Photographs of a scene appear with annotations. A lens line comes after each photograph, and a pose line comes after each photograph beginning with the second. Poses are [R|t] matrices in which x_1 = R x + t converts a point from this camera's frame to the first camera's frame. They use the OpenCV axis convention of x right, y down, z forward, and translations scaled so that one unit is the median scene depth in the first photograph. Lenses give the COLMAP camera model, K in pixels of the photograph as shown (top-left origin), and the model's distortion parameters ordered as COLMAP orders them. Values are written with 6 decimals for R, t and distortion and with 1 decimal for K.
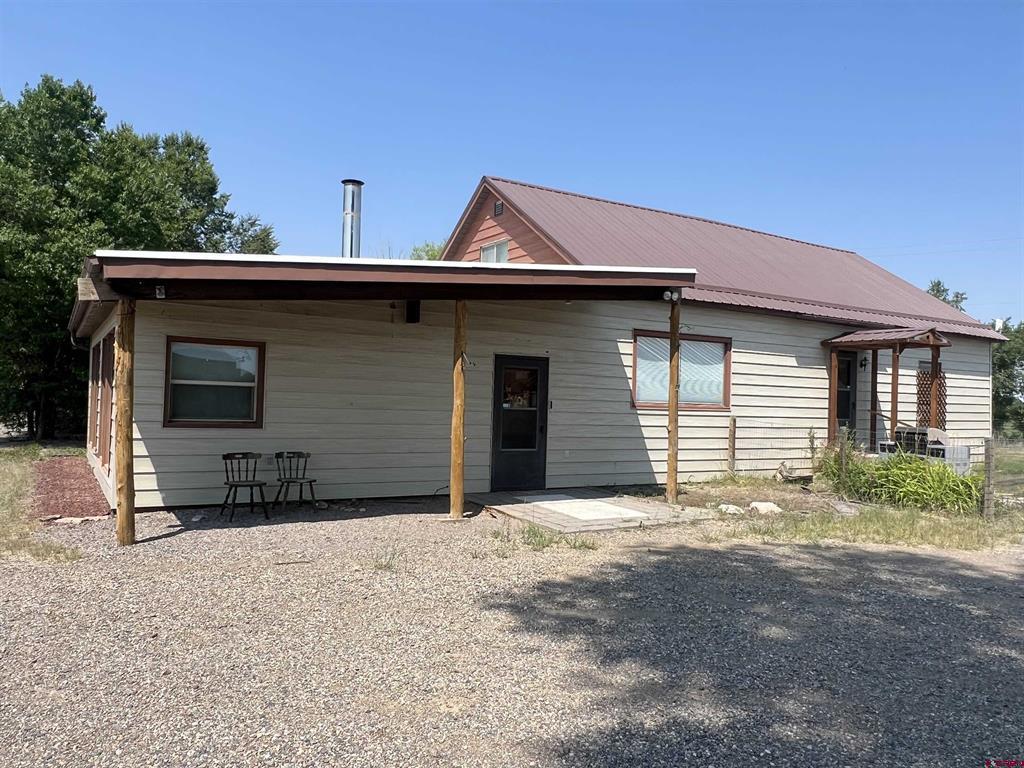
lens RADIAL K [[741.7, 0, 511.4], [0, 741.7, 381.6], [0, 0, 1]] dist [-0.004517, 0.001534]
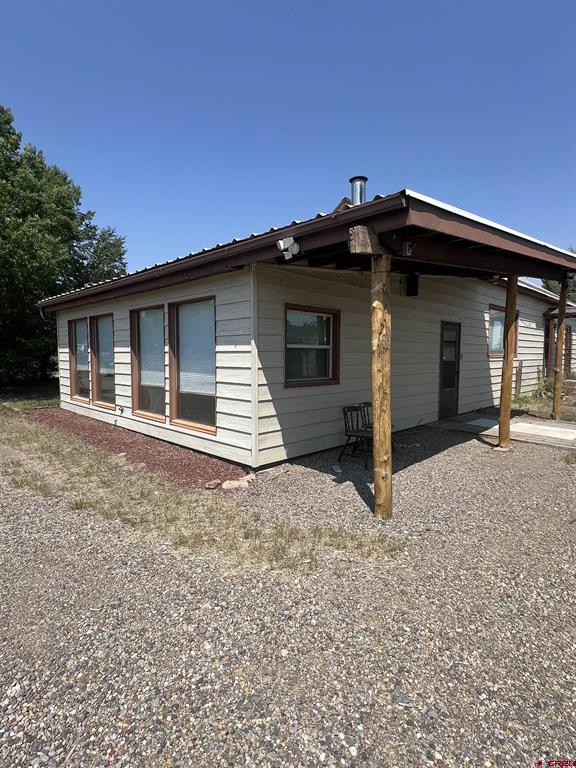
lens RADIAL K [[402.5, 0, 288.2], [0, 402.5, 386.1], [0, 0, 1]] dist [-0.000237, 0.000149]
pose [[0.974552, -0.044997, 0.219598, -0.466537], [0.020737, 0.993542, 0.111557, -0.005816], [-0.223199, -0.104164, 0.969191, 0.334323]]
